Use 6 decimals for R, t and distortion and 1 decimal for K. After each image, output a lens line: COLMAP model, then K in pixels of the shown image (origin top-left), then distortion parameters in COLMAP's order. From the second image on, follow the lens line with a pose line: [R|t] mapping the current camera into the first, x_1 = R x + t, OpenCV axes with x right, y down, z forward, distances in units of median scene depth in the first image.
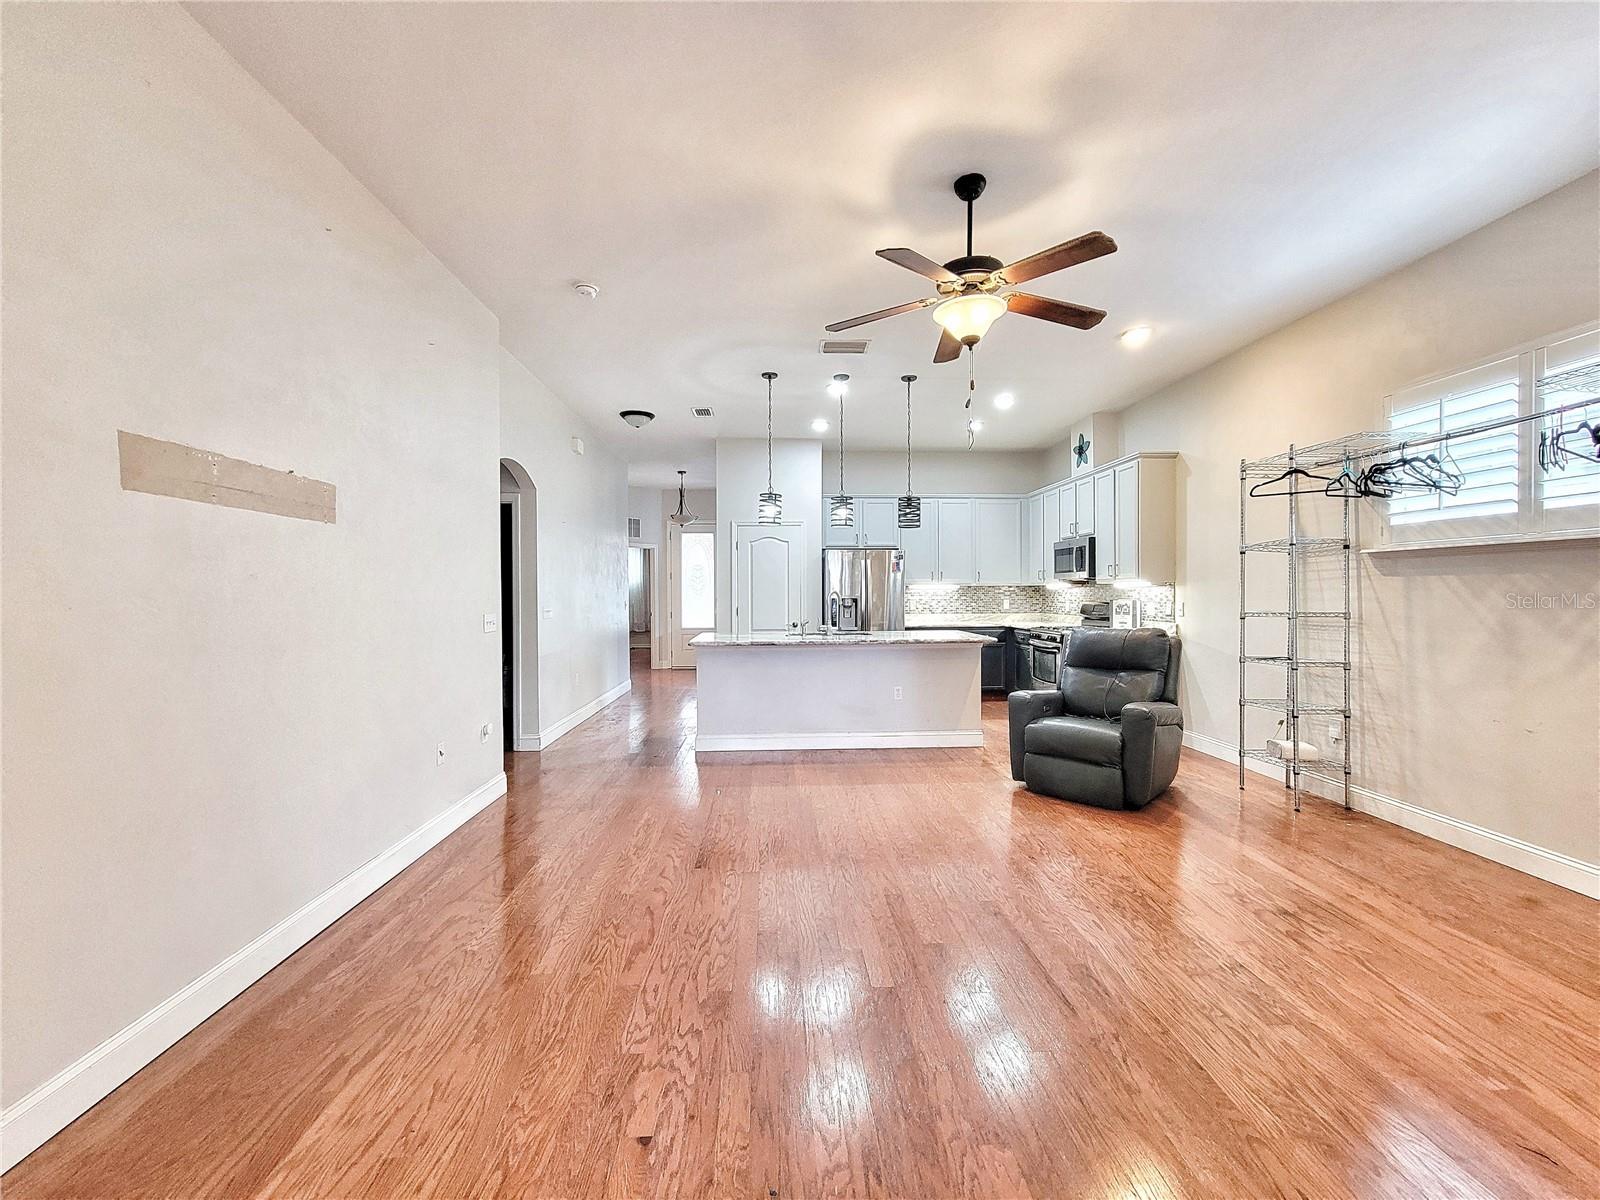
lens RADIAL K [[646.8, 0, 800.0], [0, 646.8, 600.0], [0, 0, 1]] dist [-0.000071, -0.000092]
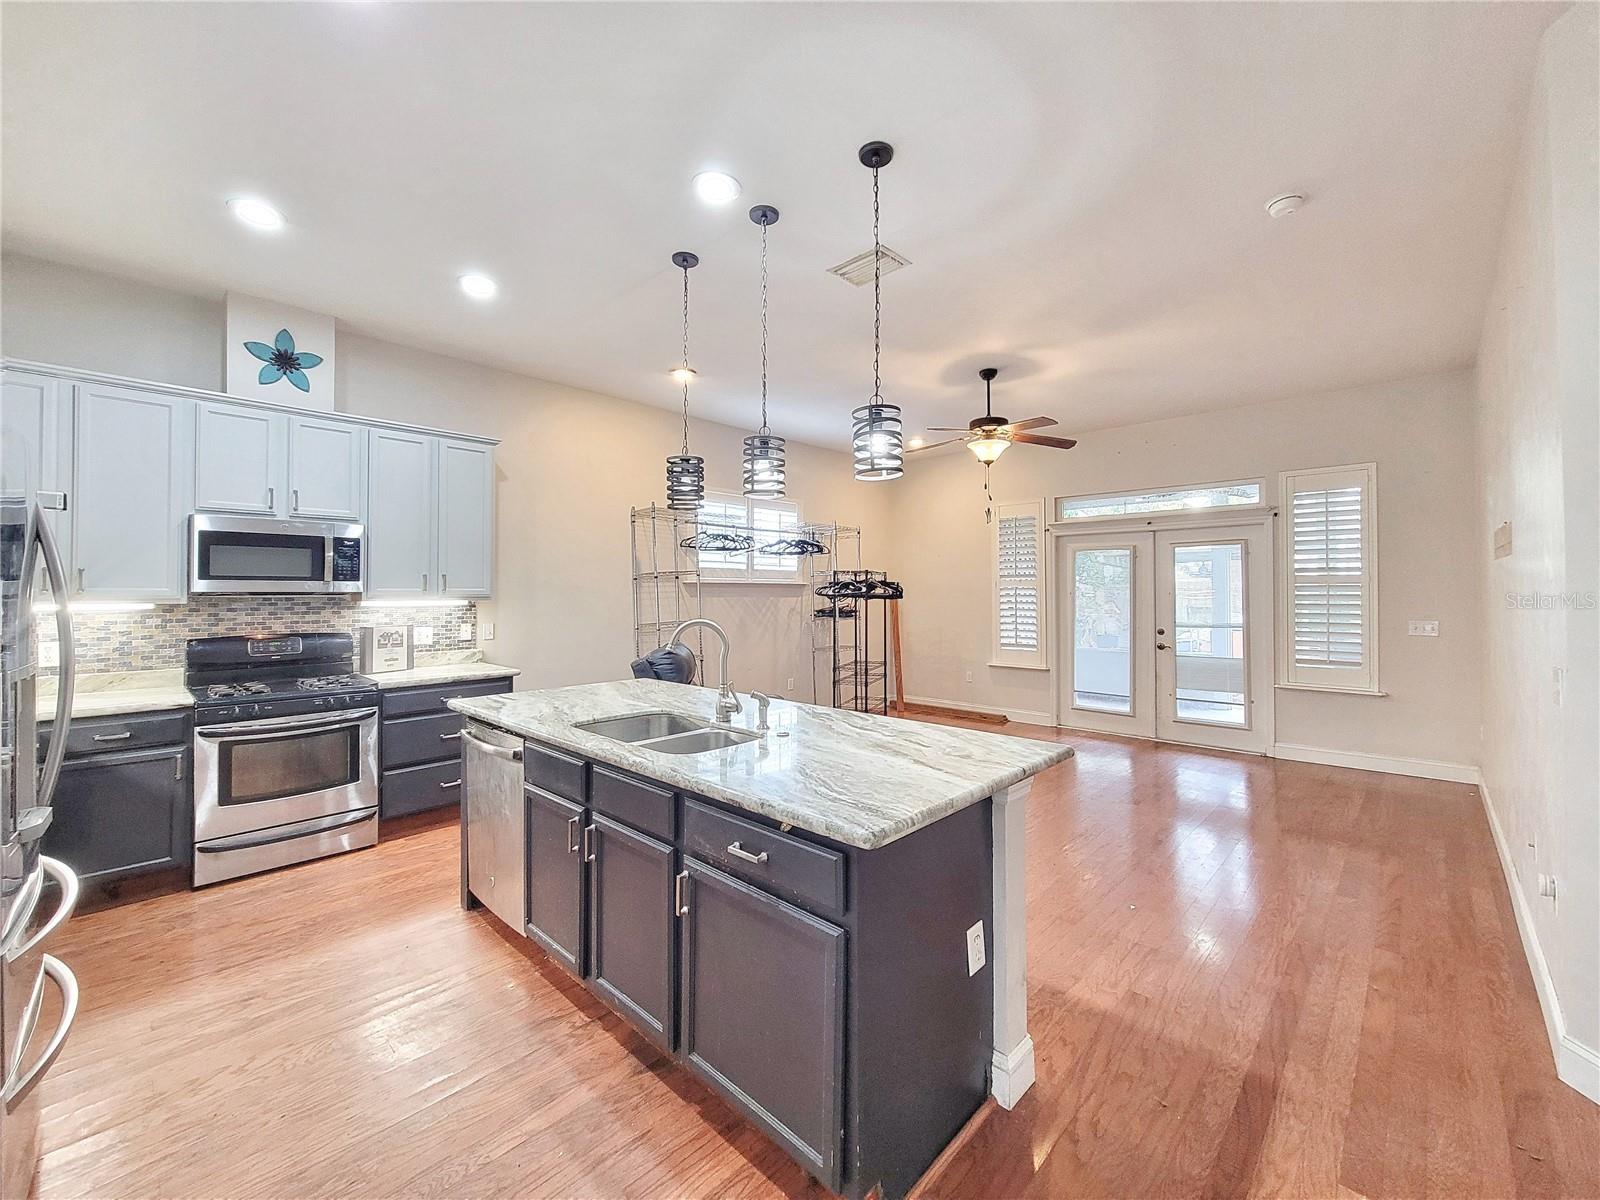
lens RADIAL K [[652.9, 0, 803.3], [0, 652.9, 584.2], [0, 0, 1]] dist [0.000636, 0.000109]
pose [[-0.693476, 0.016675, 0.720287, -0.479417], [0.015689, 0.999845, -0.008041, -0.051621], [-0.720309, 0.005724, -0.693630, 1.909618]]
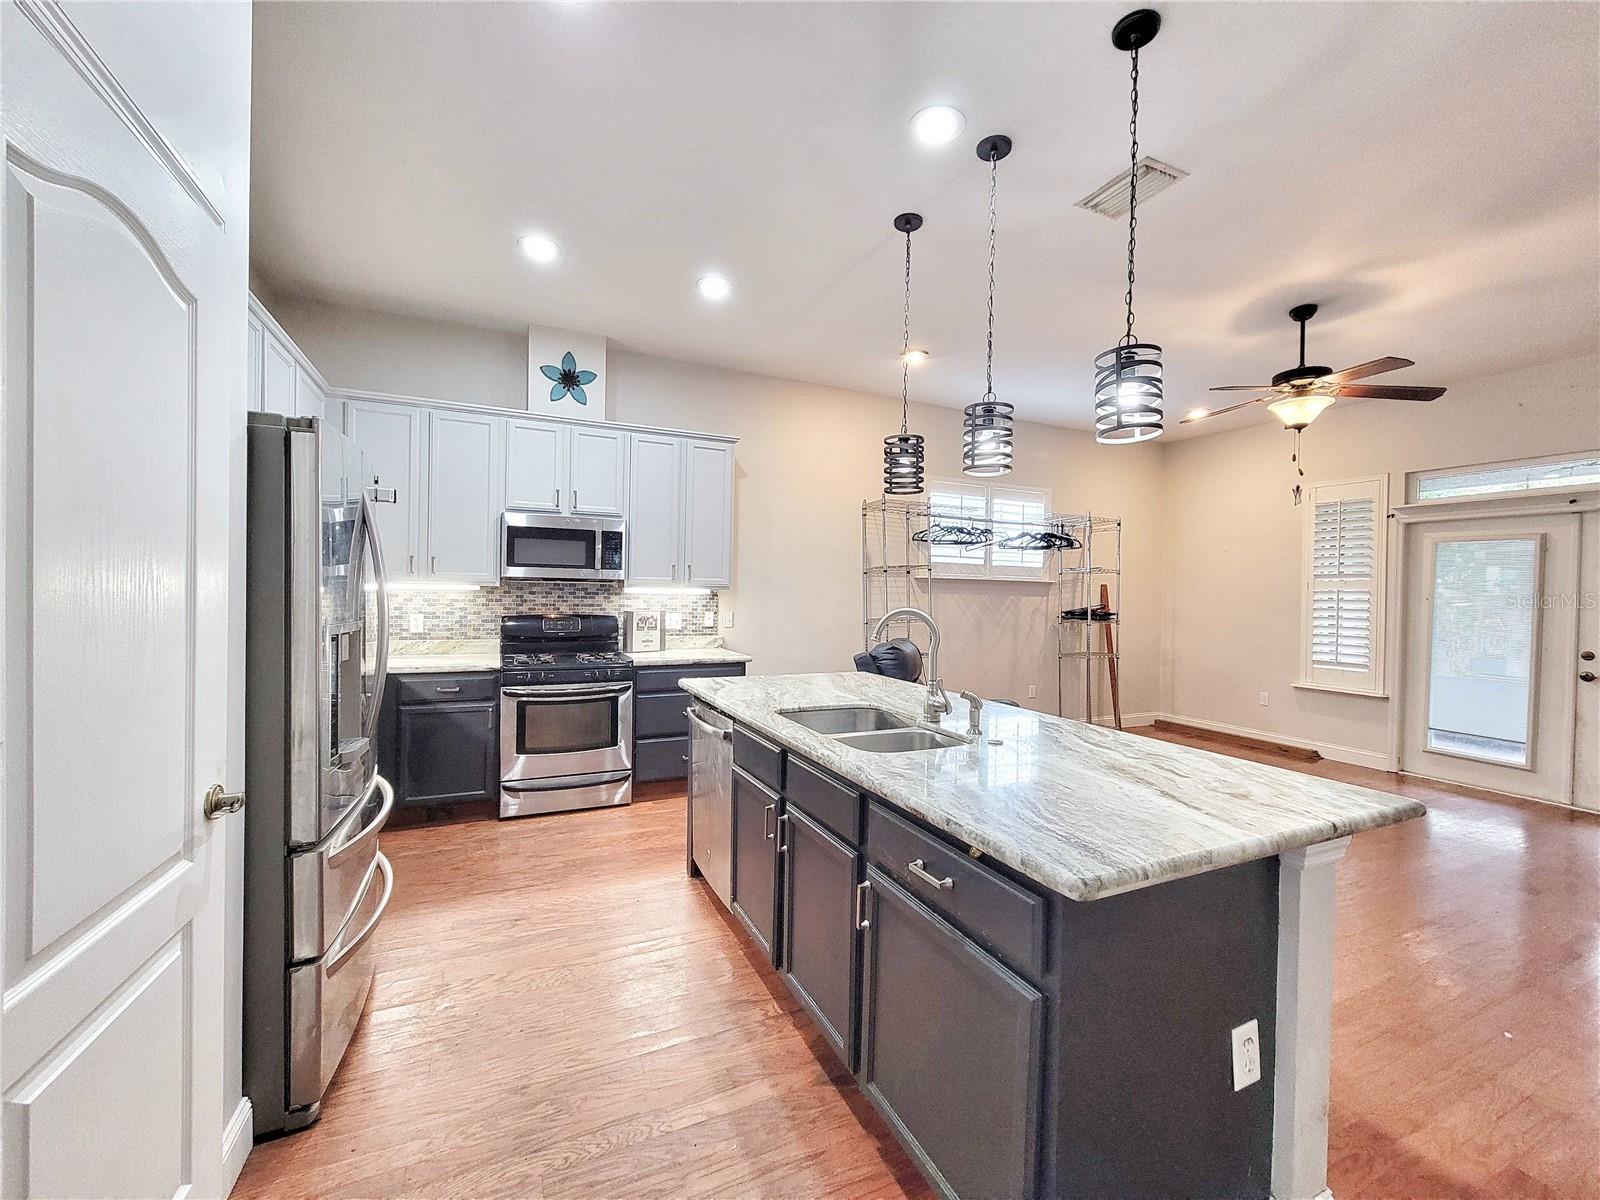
lens RADIAL K [[654.0, 0, 803.1], [0, 654.0, 598.8], [0, 0, 1]] dist [-0.001049, -0.000329]
pose [[-0.382221, -0.010235, 0.924014, -0.450955], [-0.004131, 0.999948, 0.009367, -0.036439], [-0.924062, -0.000237, -0.382243, 1.845578]]
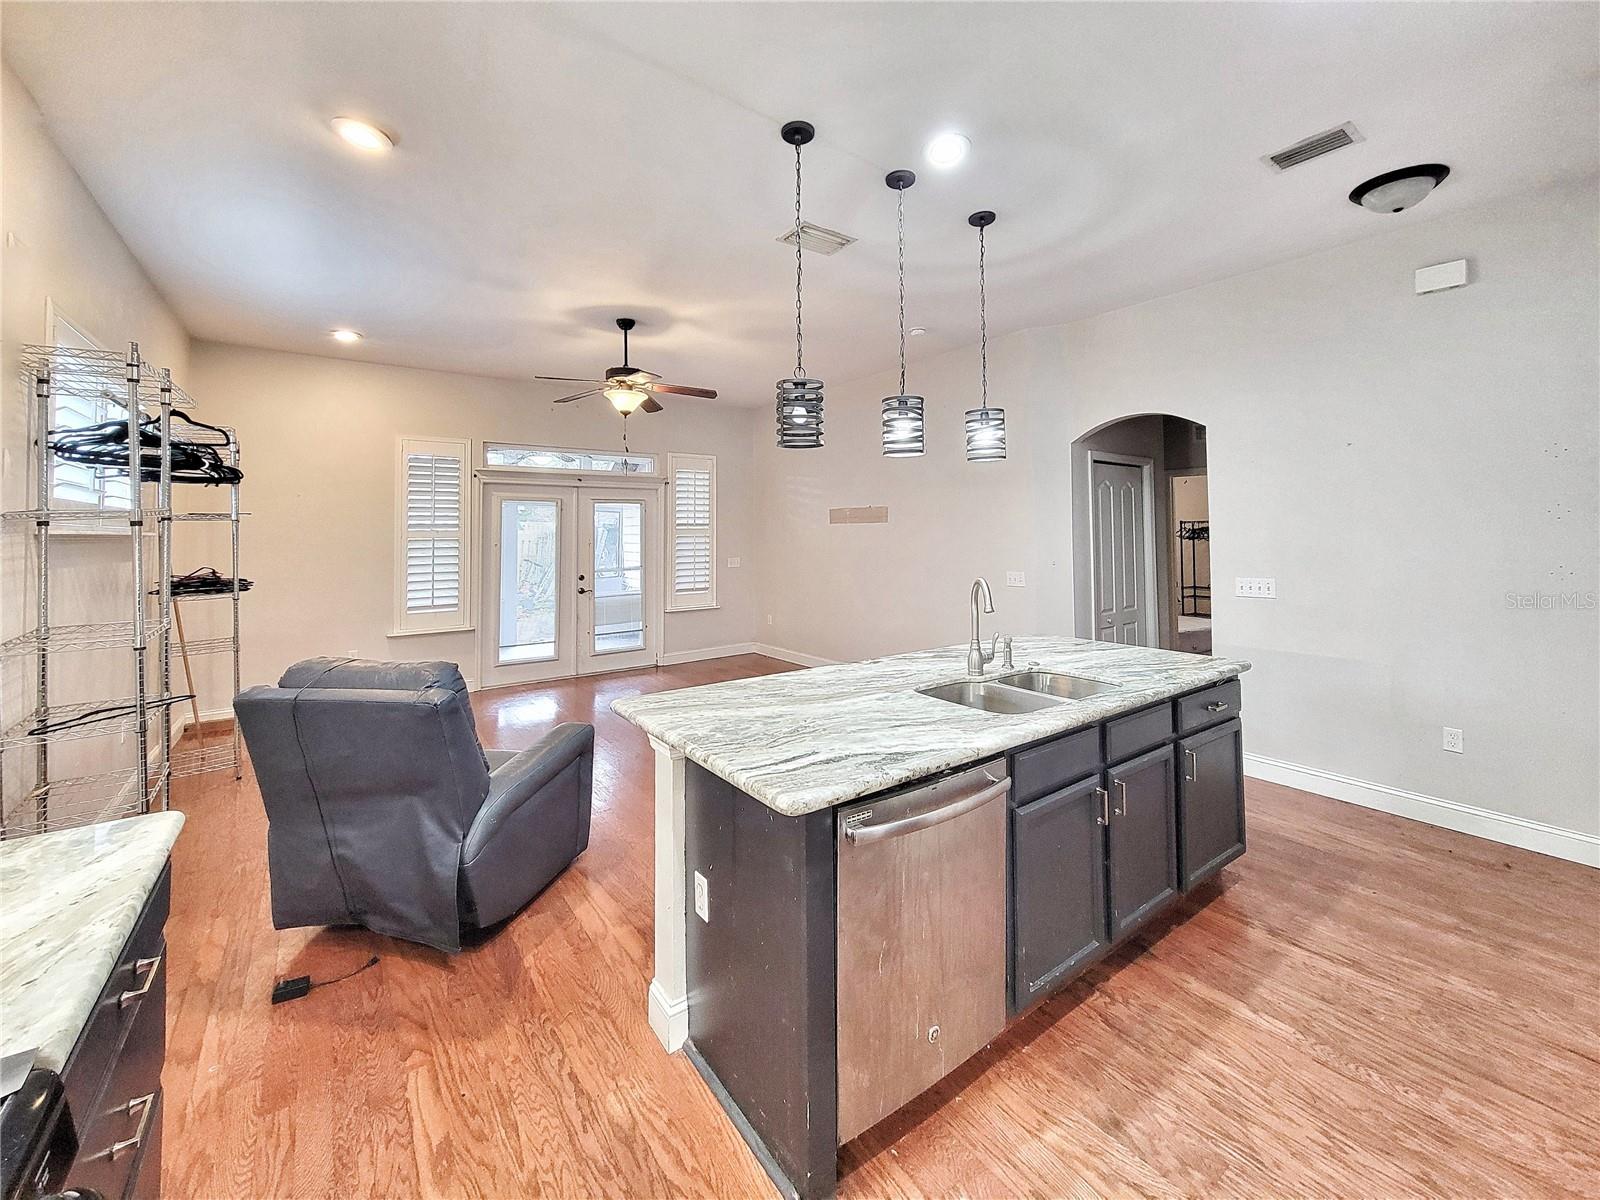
lens RADIAL K [[647.1, 0, 796.0], [0, 647.1, 510.1], [0, 0, 1]] dist [-0.000778, -0.000421]
pose [[-0.836517, -0.006759, -0.547900, 0.610278], [0.005702, 0.999762, -0.021039, -0.079859], [0.547912, -0.020723, -0.836280, 1.980464]]
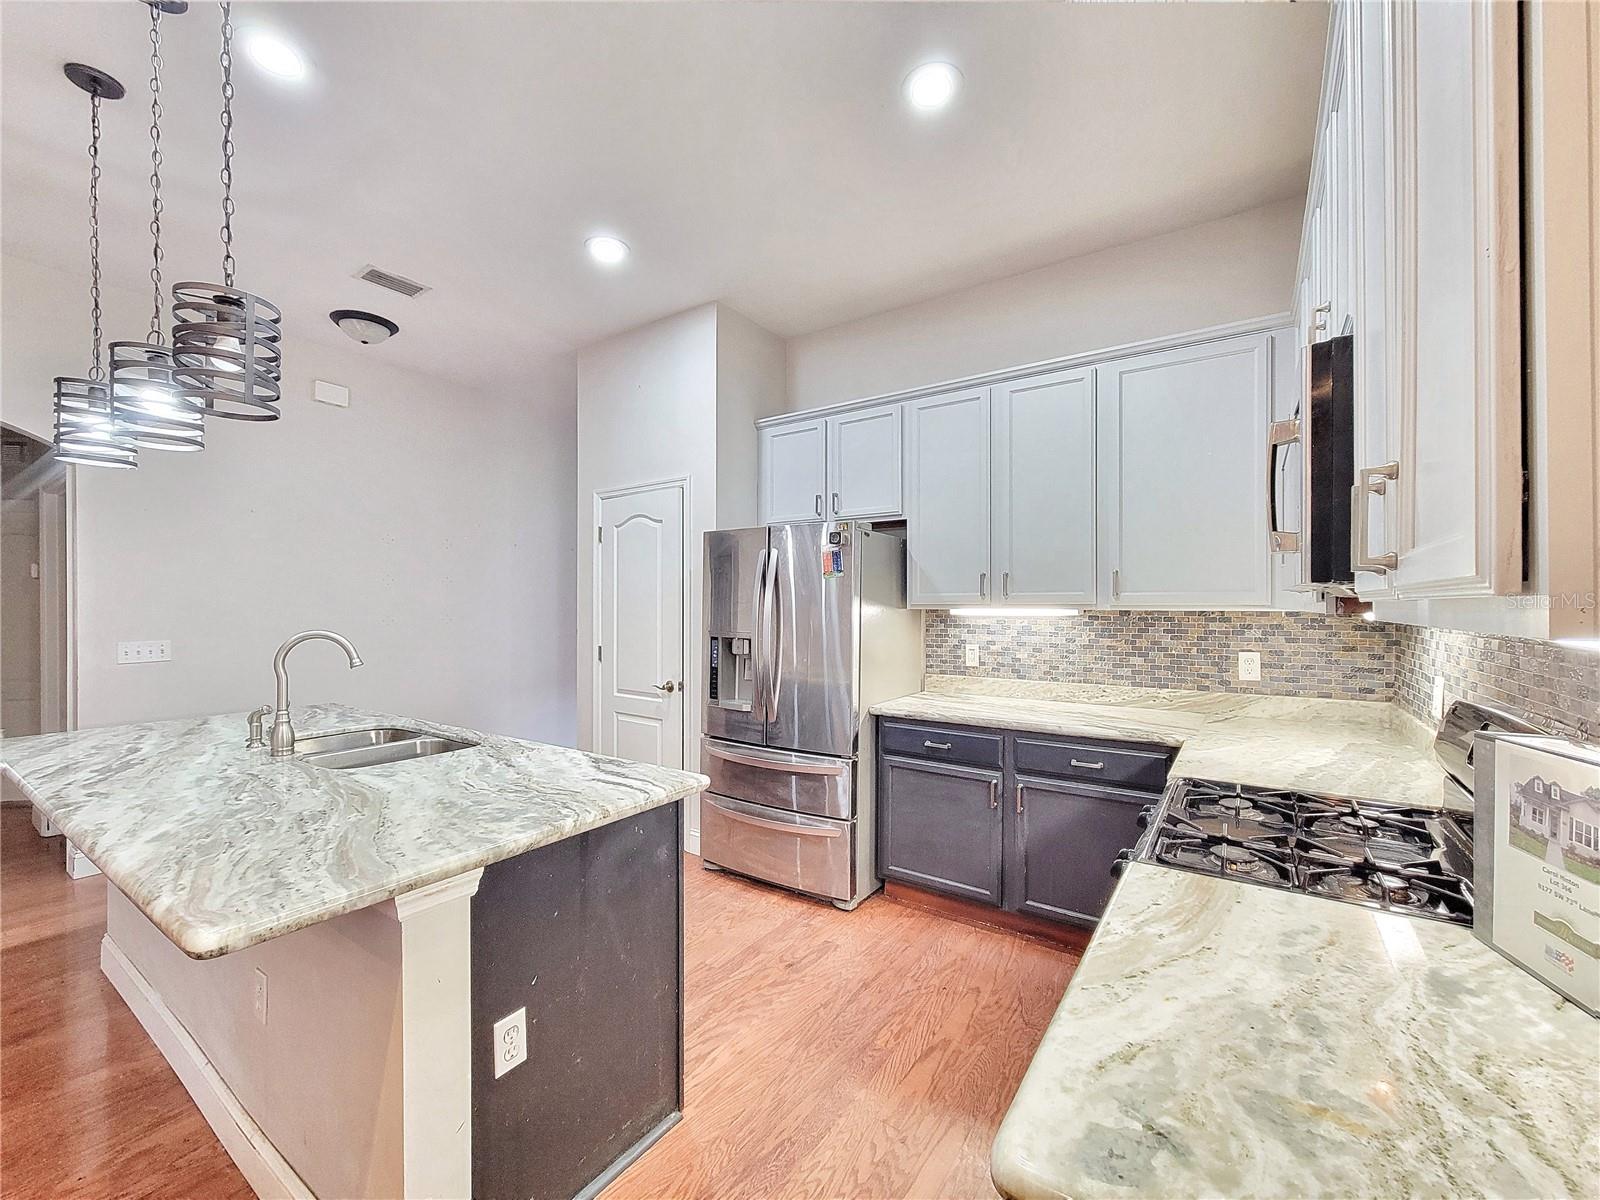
lens RADIAL K [[654.0, 0, 803.1], [0, 654.0, 598.8], [0, 0, 1]] dist [-0.001049, -0.000329]
pose [[0.802727, 0.000400, -0.596346, 0.744371], [-0.011490, 0.999825, -0.014796, -0.045641], [0.596236, 0.018729, 0.802591, 1.317887]]
